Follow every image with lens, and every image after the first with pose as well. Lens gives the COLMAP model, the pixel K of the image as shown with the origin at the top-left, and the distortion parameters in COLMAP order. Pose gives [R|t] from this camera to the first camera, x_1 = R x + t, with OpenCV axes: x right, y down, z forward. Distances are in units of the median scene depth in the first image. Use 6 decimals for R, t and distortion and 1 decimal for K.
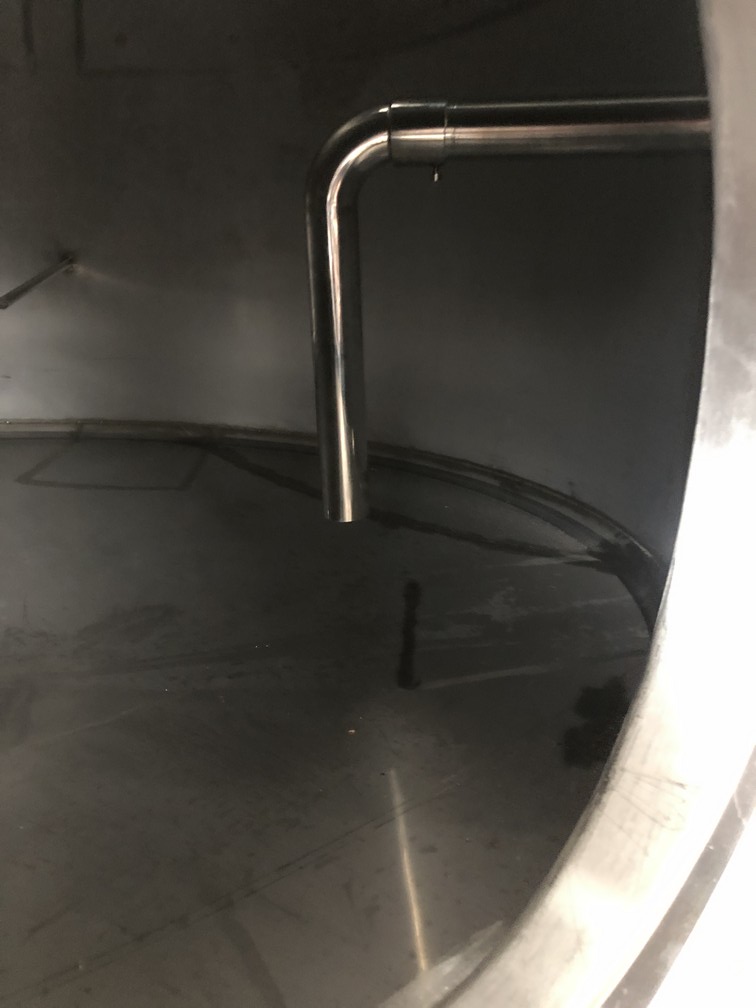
lens RADIAL K [[825.5, 0, 375.7], [0, 825.5, 520.5], [0, 0, 1]] dist [-0.006315, -0.006841]
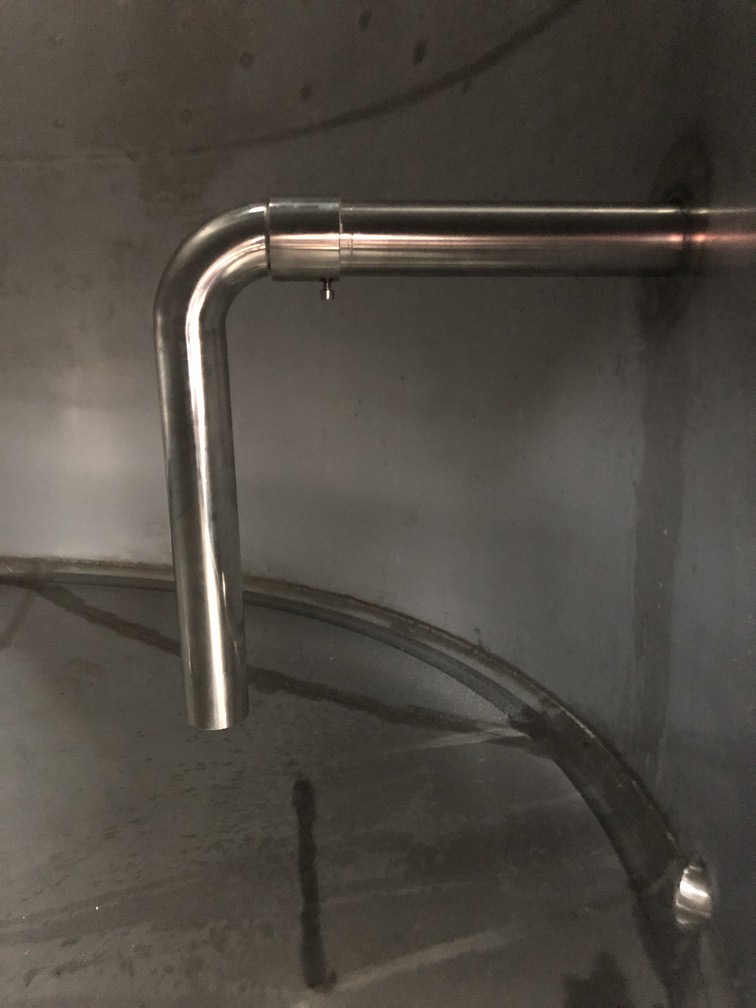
lens RADIAL K [[825.5, 0, 375.7], [0, 825.5, 520.5], [0, 0, 1]] dist [-0.006315, -0.006841]
pose [[0.984005, -0.029161, 0.175737, -0.019226], [0.047306, 0.993866, -0.099964, -0.090844], [-0.171744, 0.106678, 0.979349, 0.184061]]
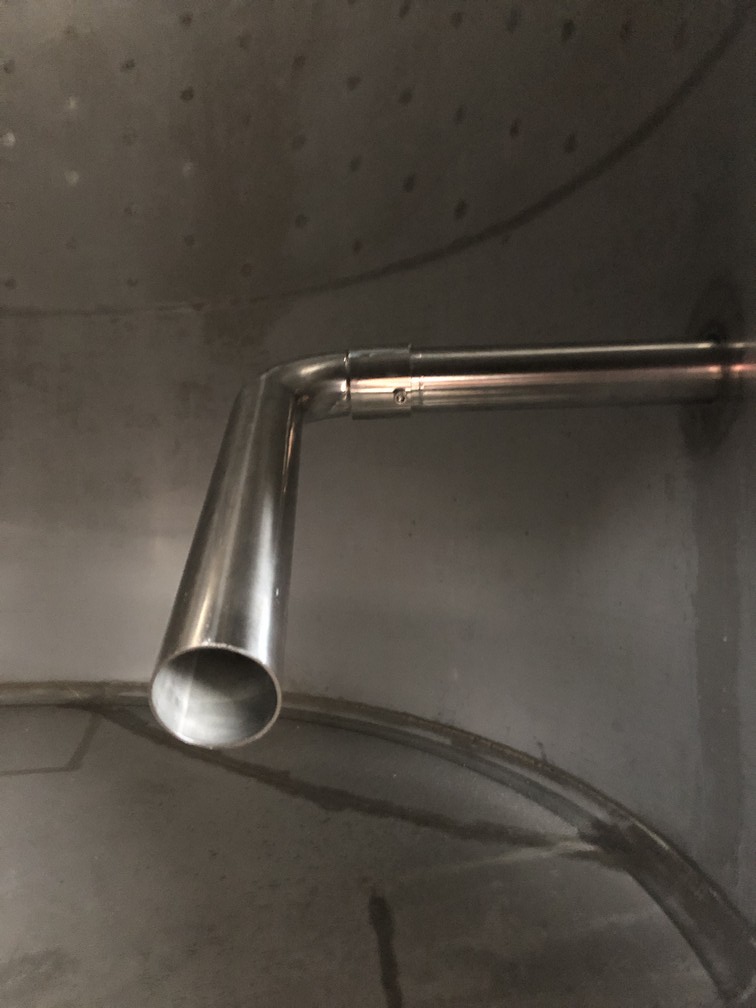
lens RADIAL K [[825.5, 0, 375.7], [0, 825.5, 520.5], [0, 0, 1]] dist [-0.006315, -0.006841]
pose [[0.990384, -0.030762, 0.134881, -0.053930], [0.063547, 0.967179, -0.246022, -0.081718], [-0.122886, 0.252227, 0.959833, 0.141896]]
